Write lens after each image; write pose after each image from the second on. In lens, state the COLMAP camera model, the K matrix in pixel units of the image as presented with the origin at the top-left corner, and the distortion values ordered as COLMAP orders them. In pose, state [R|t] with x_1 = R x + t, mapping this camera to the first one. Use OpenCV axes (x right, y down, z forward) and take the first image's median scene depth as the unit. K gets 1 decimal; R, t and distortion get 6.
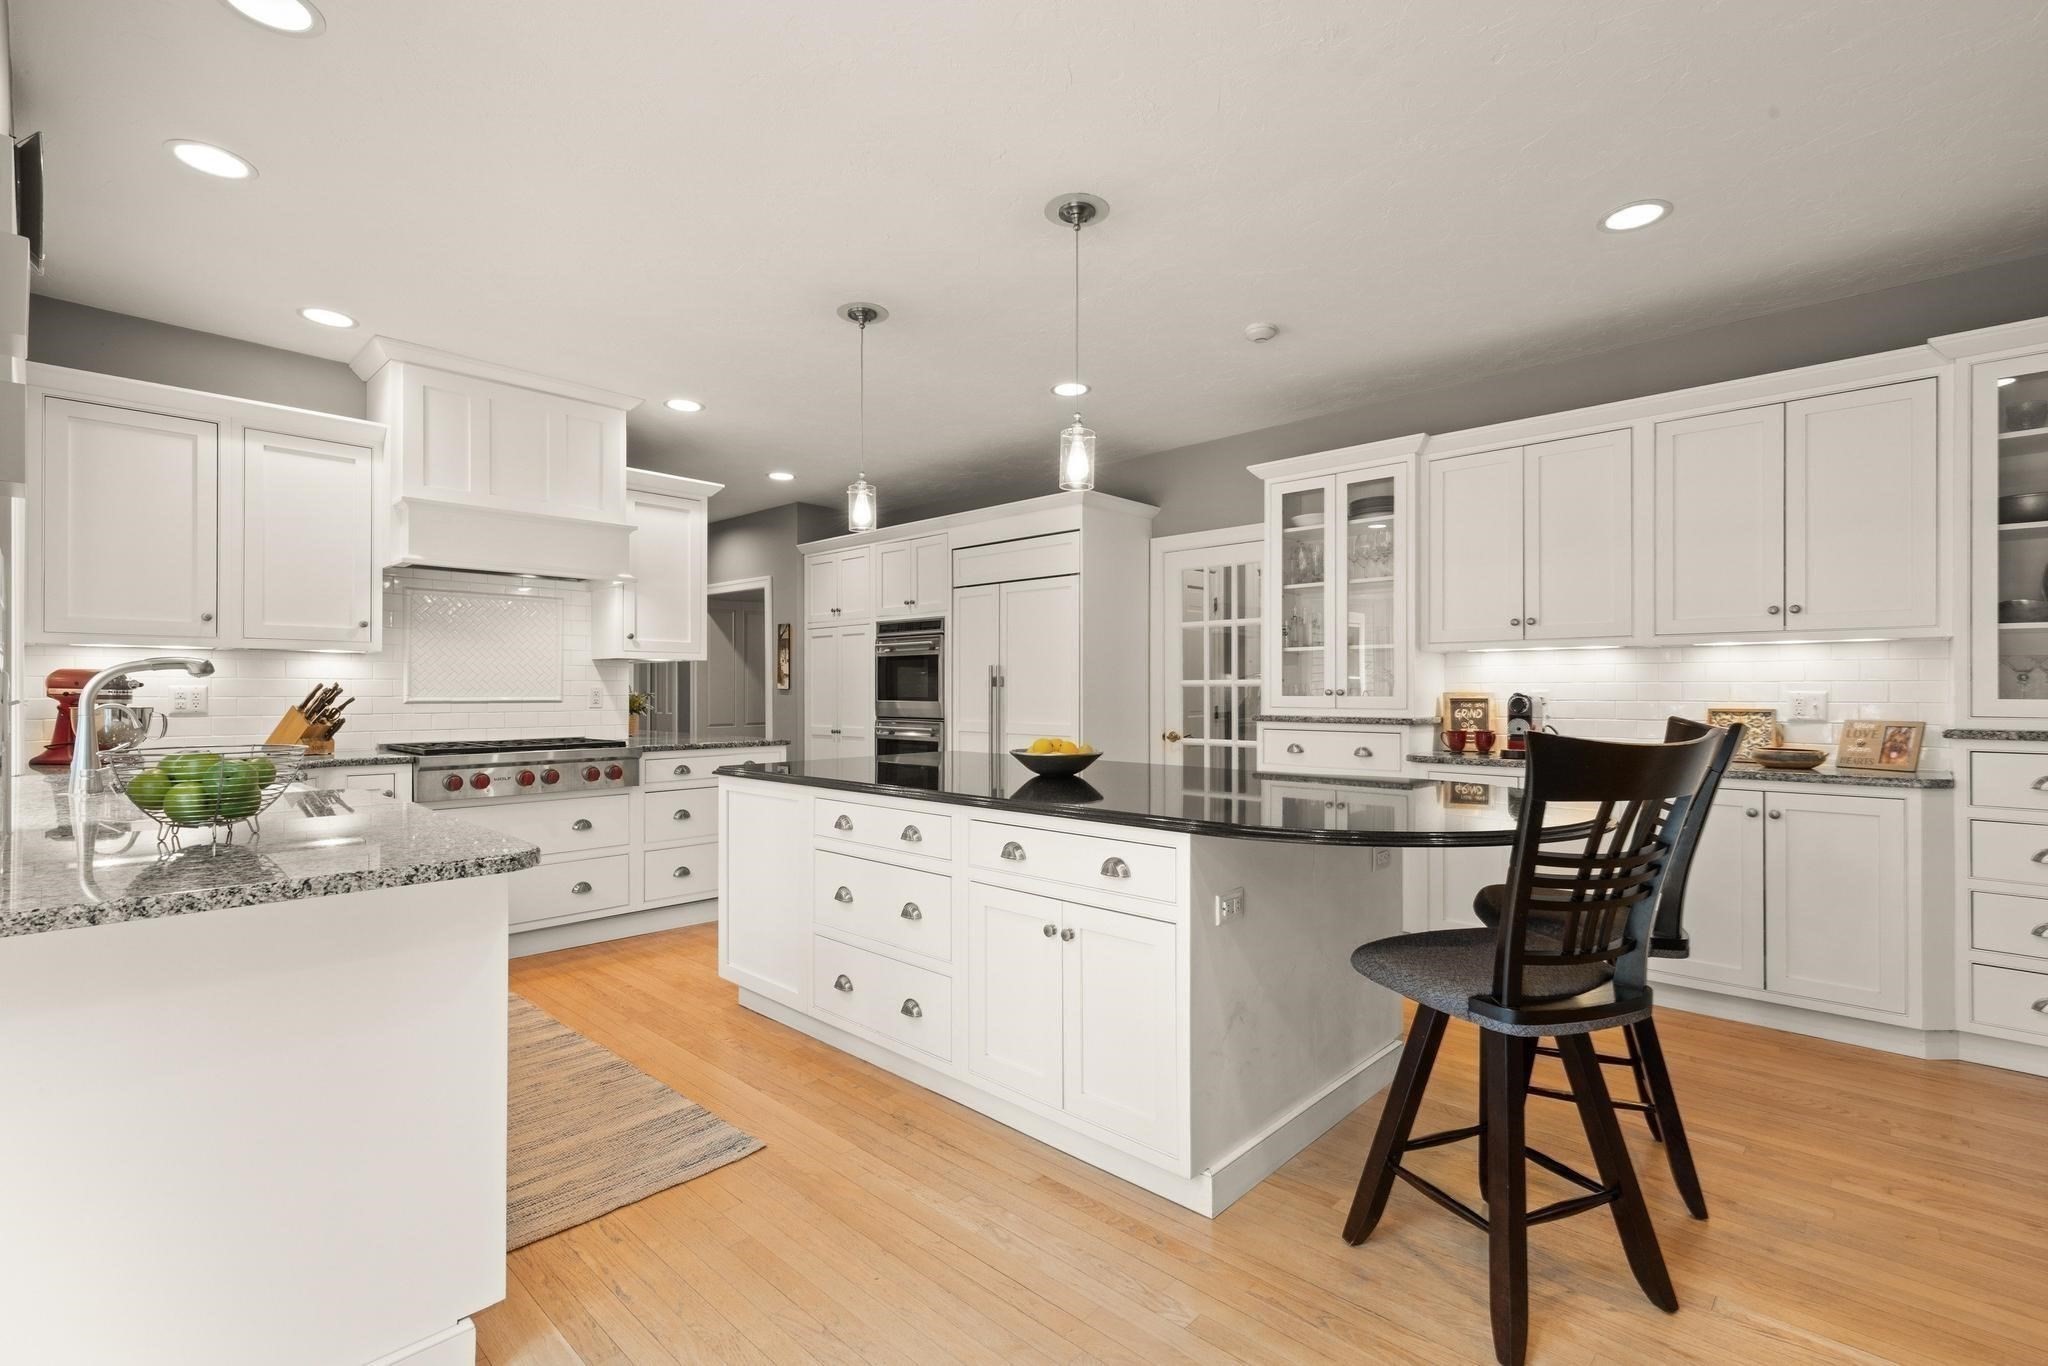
lens RADIAL K [[916.4, 0, 1028.2], [0, 916.4, 687.6], [0, 0, 1]] dist [0.002321, 0.000206]
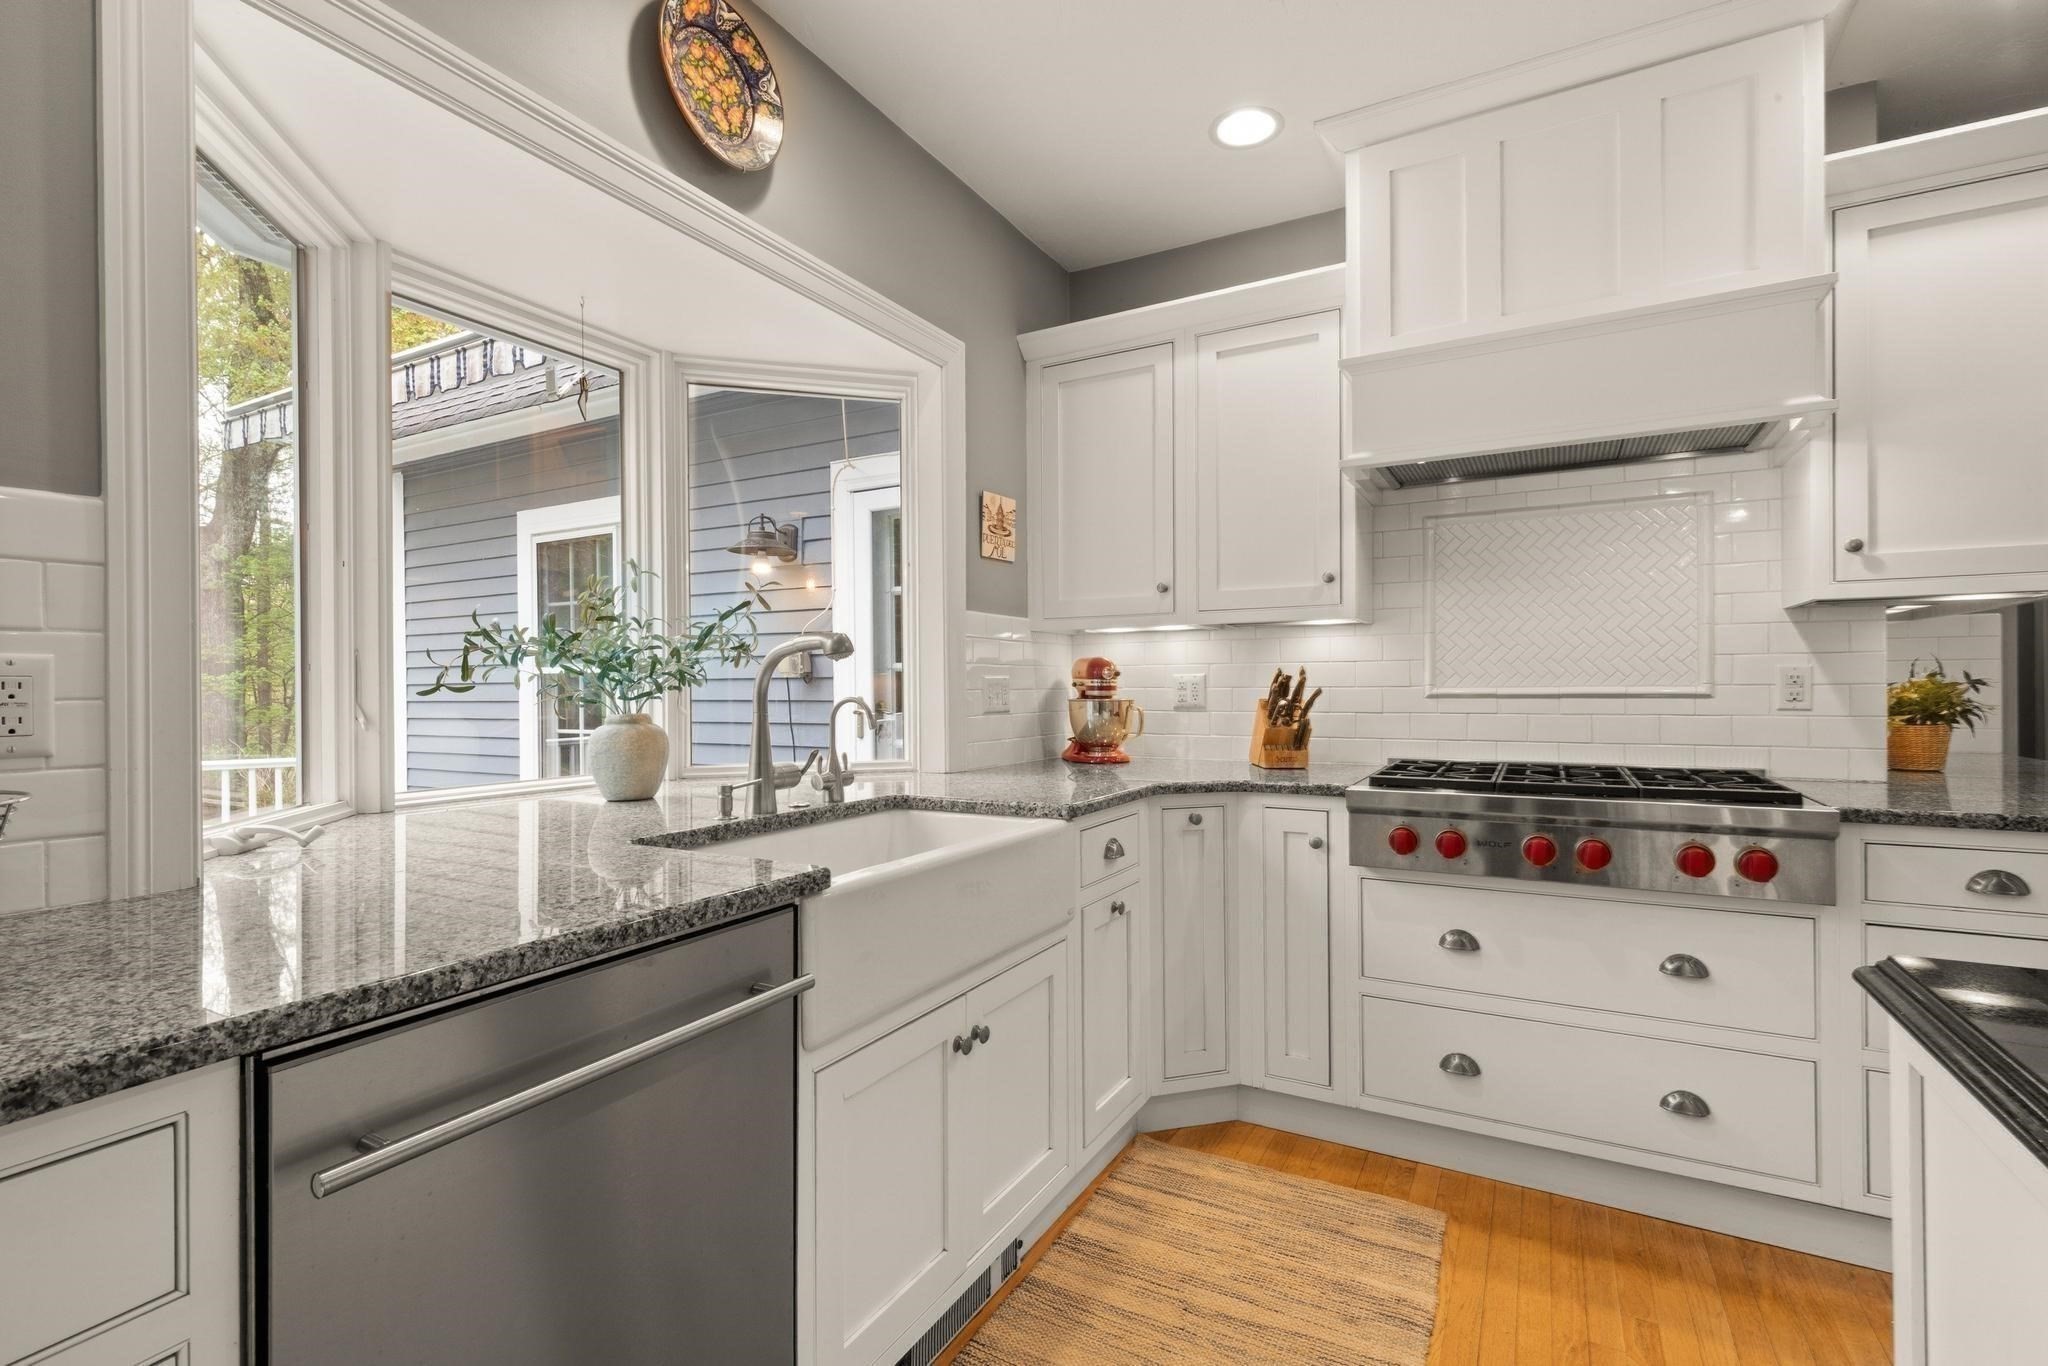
lens RADIAL K [[929.3, 0, 1025.5], [0, 929.3, 689.1], [0, 0, 1]] dist [0.006129, 0.000010]
pose [[0.251855, -0.000634, -0.967765, -0.128854], [0.011138, 0.999935, 0.002243, 0.007178], [0.967701, -0.011344, 0.251846, 0.610708]]
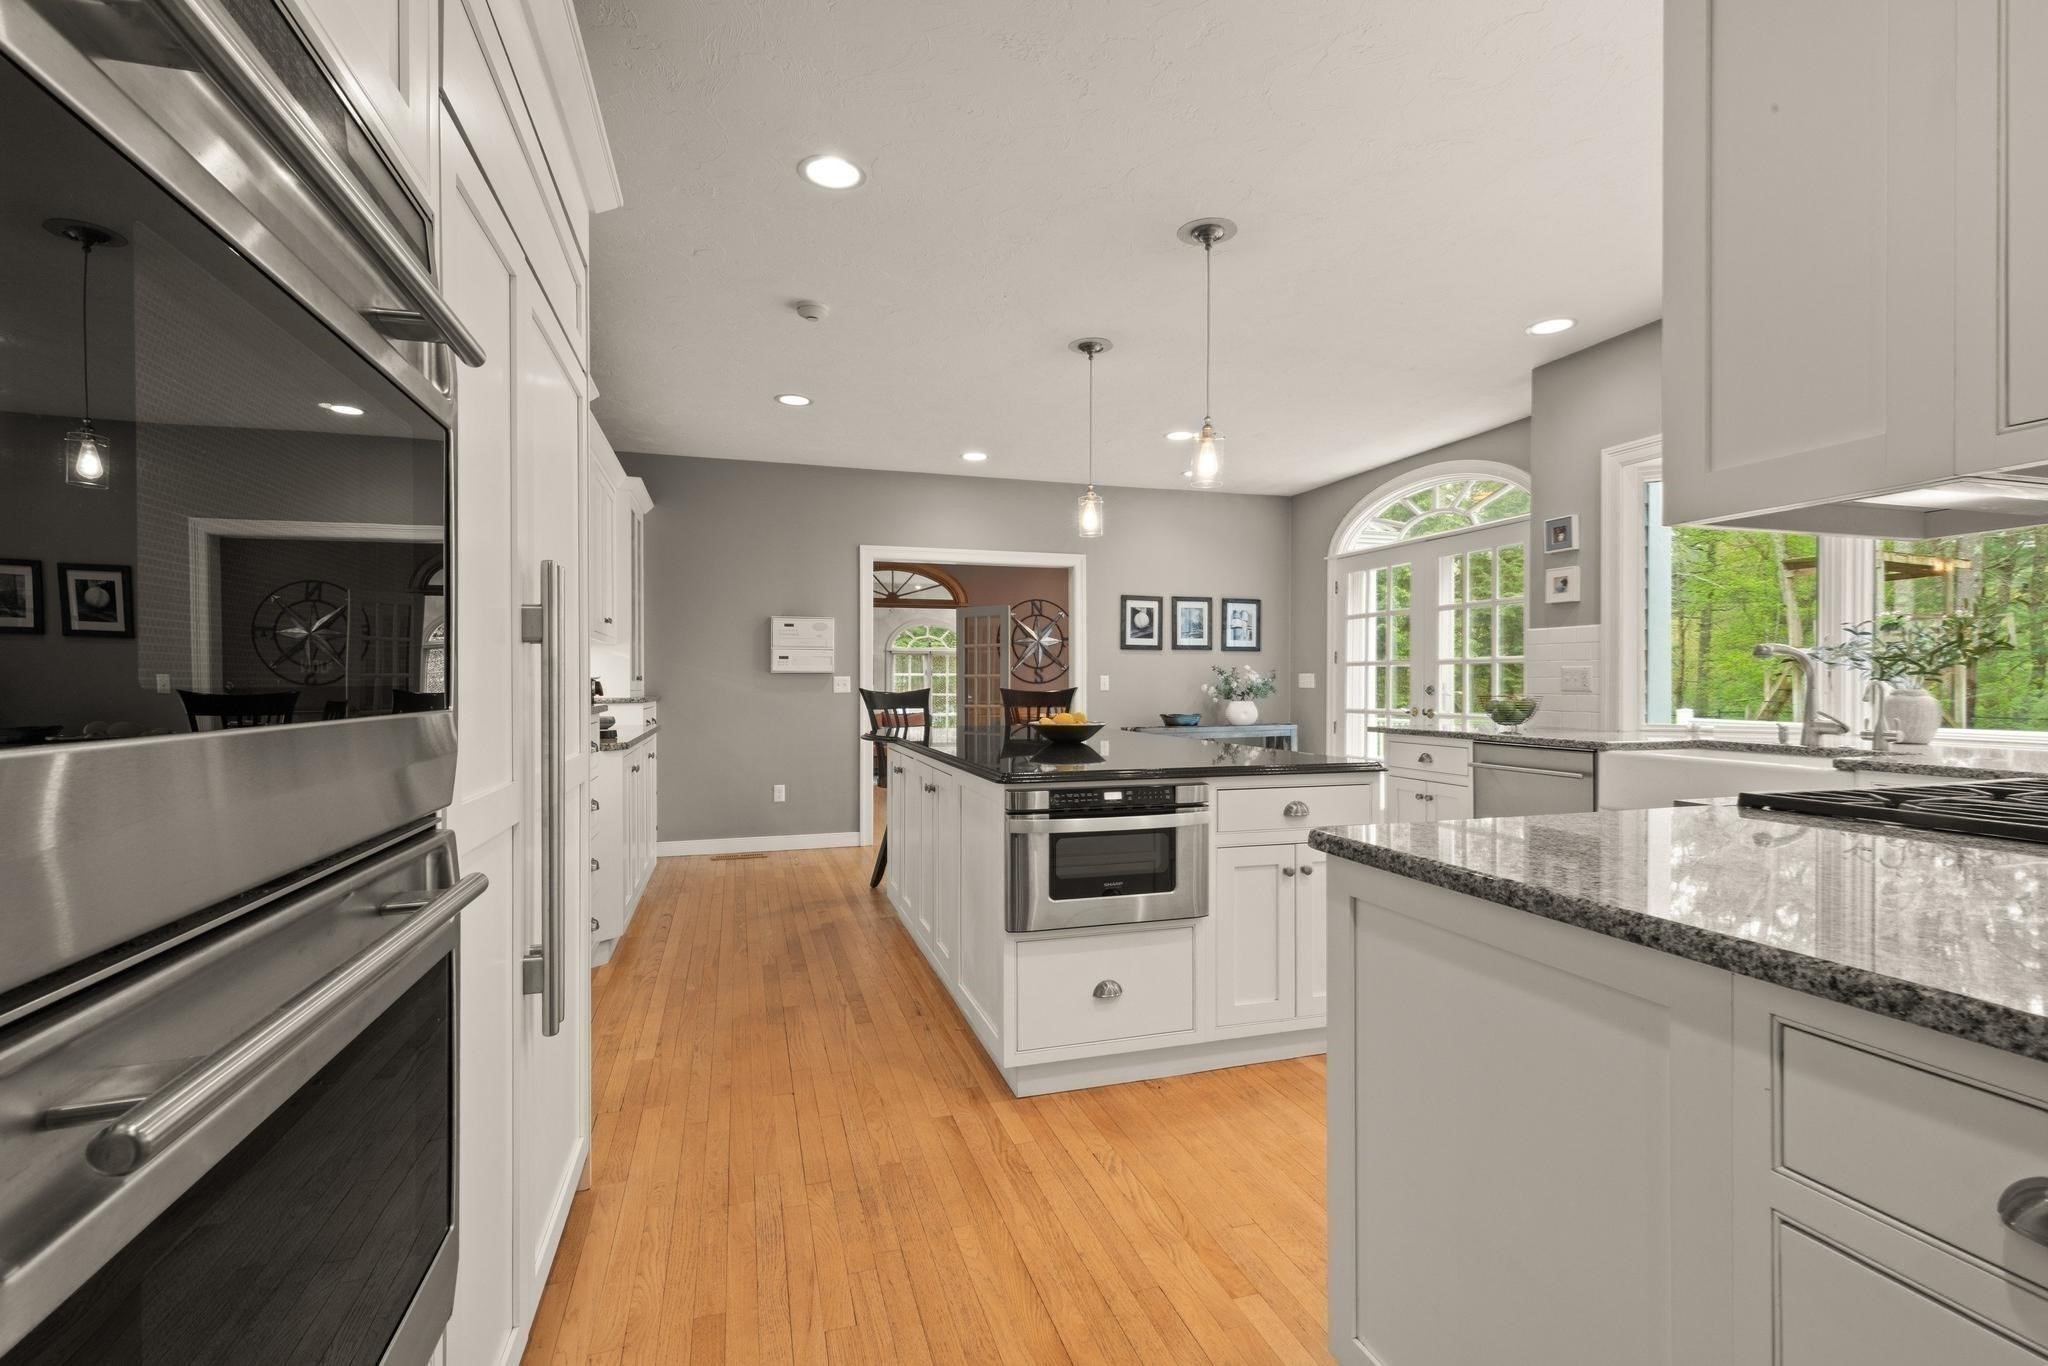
lens RADIAL K [[916.4, 0, 1028.2], [0, 916.4, 687.6], [0, 0, 1]] dist [0.002321, 0.000206]
pose [[-0.873859, -0.002757, 0.486172, -0.409780], [-0.000651, 0.999990, 0.004501, 0.014949], [-0.486180, 0.003617, -0.873851, 1.649310]]
